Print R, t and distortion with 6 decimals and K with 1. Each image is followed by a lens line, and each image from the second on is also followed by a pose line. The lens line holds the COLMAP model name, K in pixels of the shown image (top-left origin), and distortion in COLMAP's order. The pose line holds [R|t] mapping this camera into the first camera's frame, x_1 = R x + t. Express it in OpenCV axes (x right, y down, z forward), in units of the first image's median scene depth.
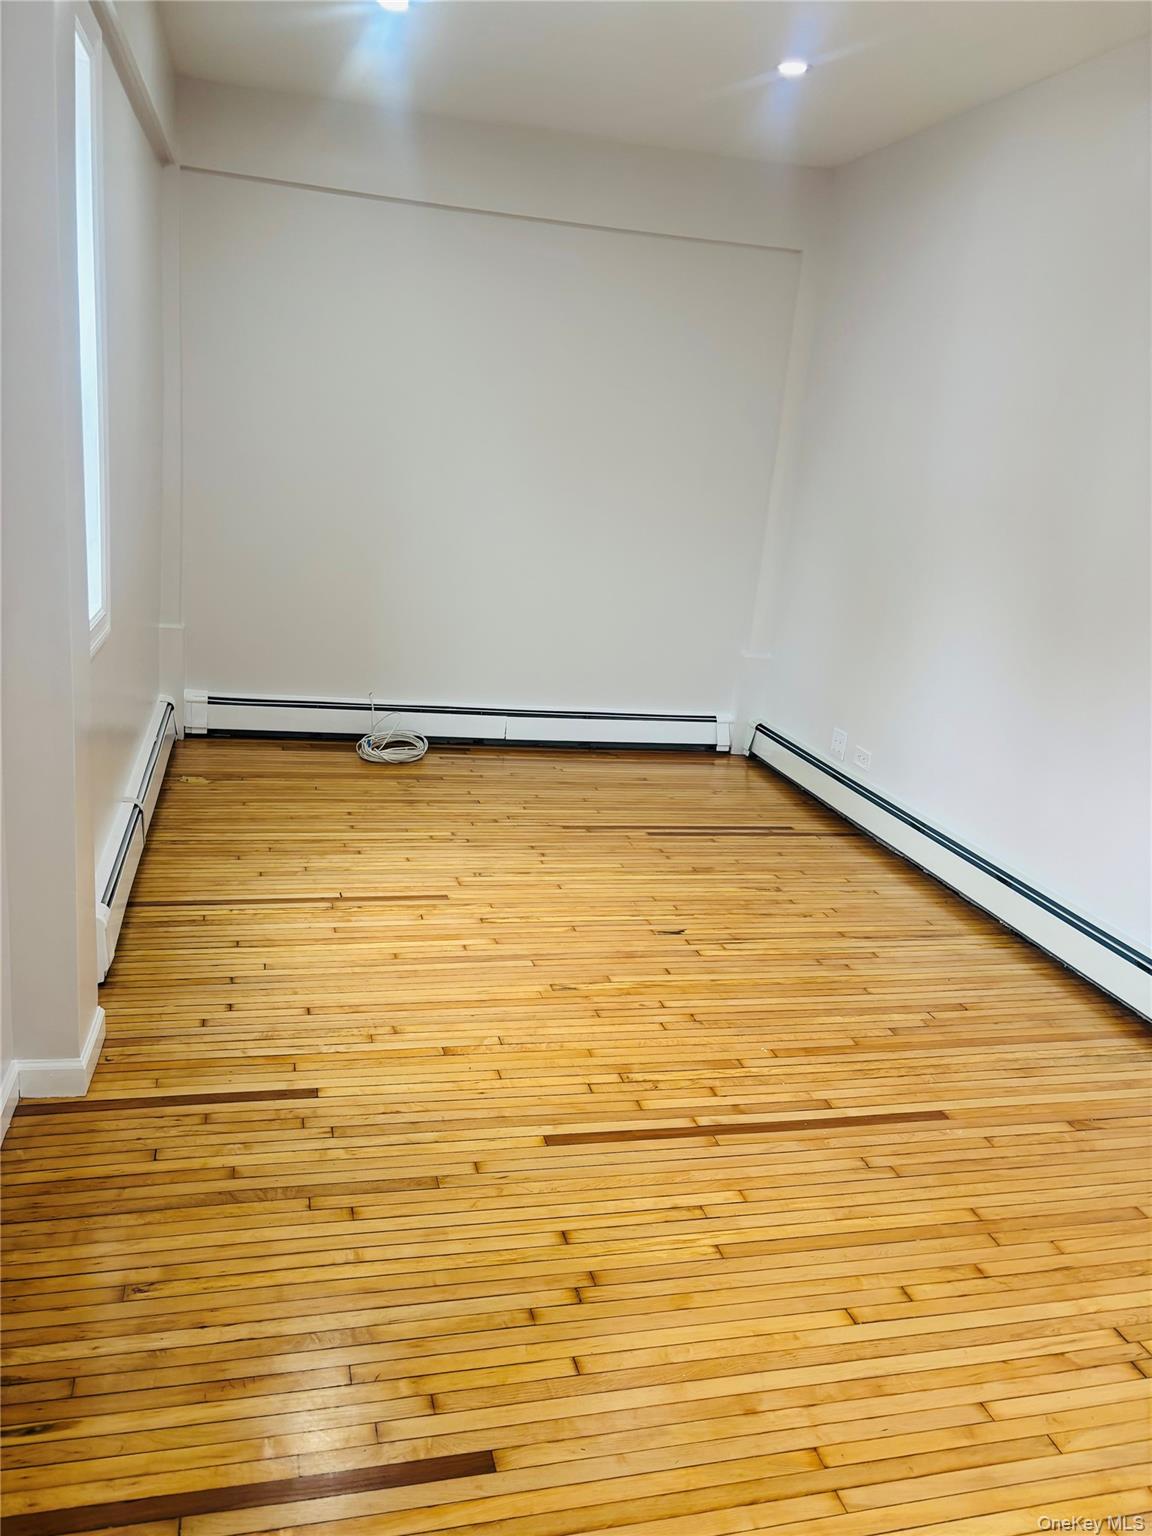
lens RADIAL K [[1156.0, 0, 584.5], [0, 1156.0, 767.0], [0, 0, 1]] dist [0.042999, -0.030284]
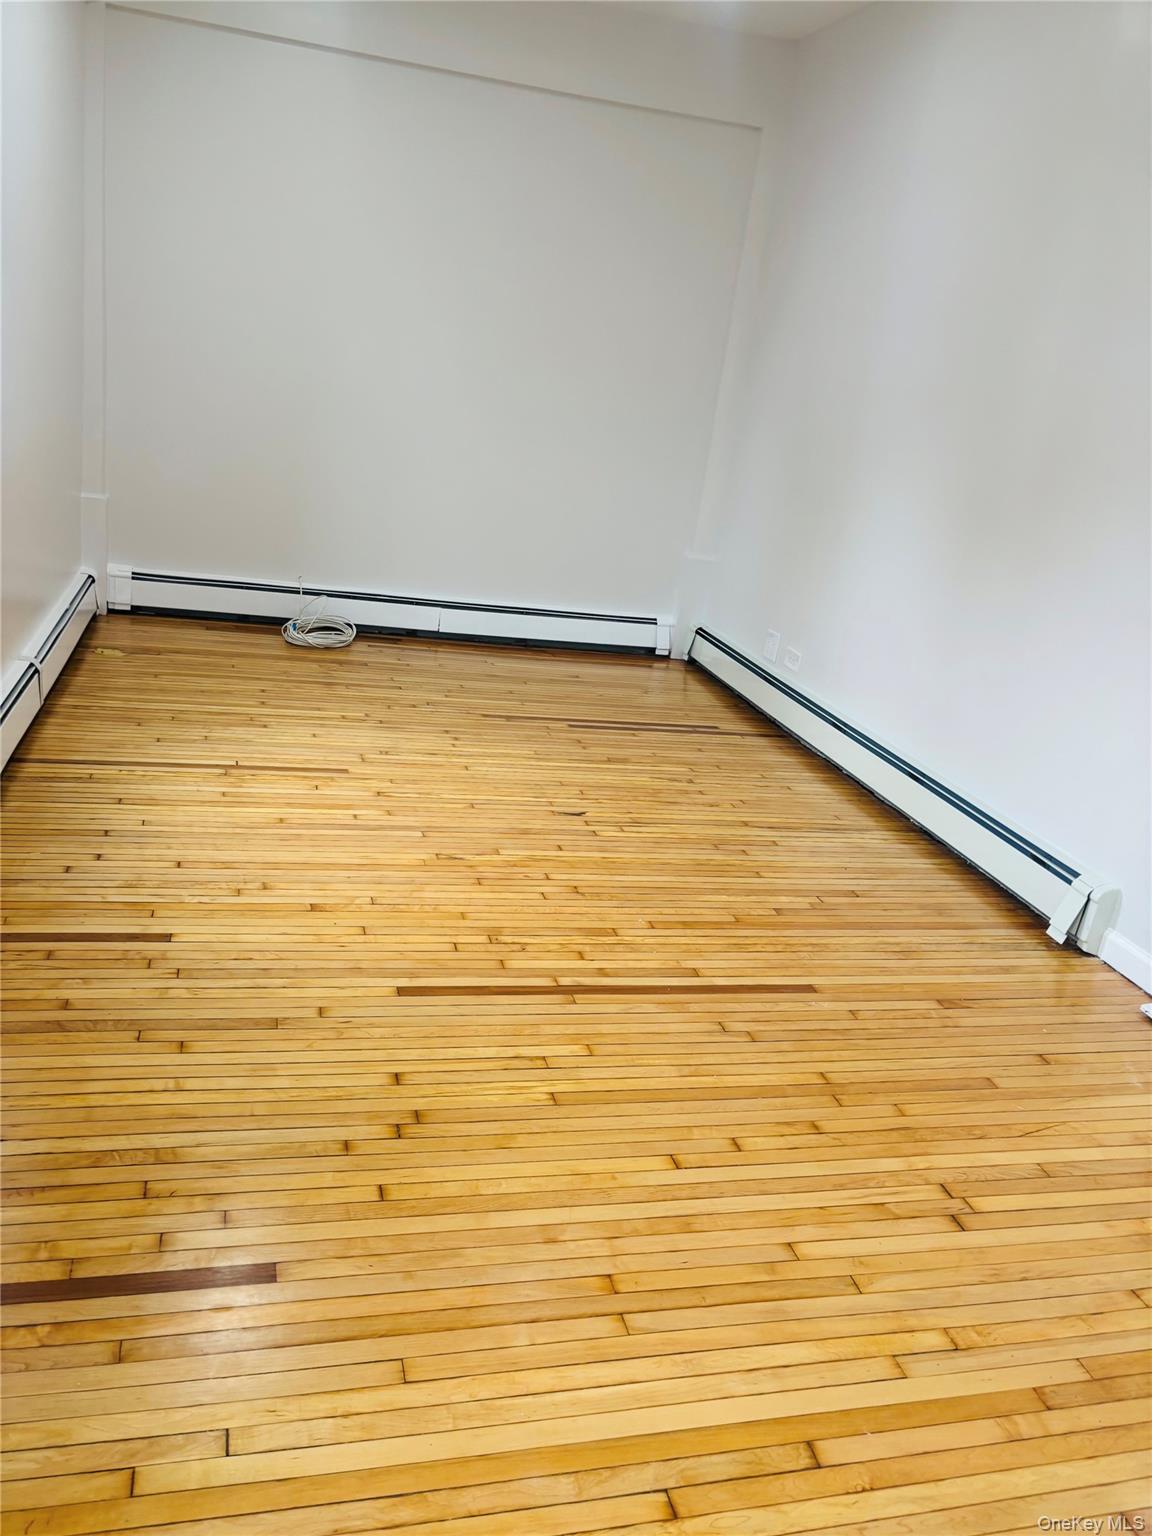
lens RADIAL K [[1156.0, 0, 566.0], [0, 1156.0, 761.0], [0, 0, 1]] dist [0.042999, -0.030284]
pose [[0.999215, 0.039510, 0.002999, 0.086581], [-0.039615, 0.997732, 0.054428, 0.059127], [-0.000842, -0.054504, 0.998513, 0.024892]]
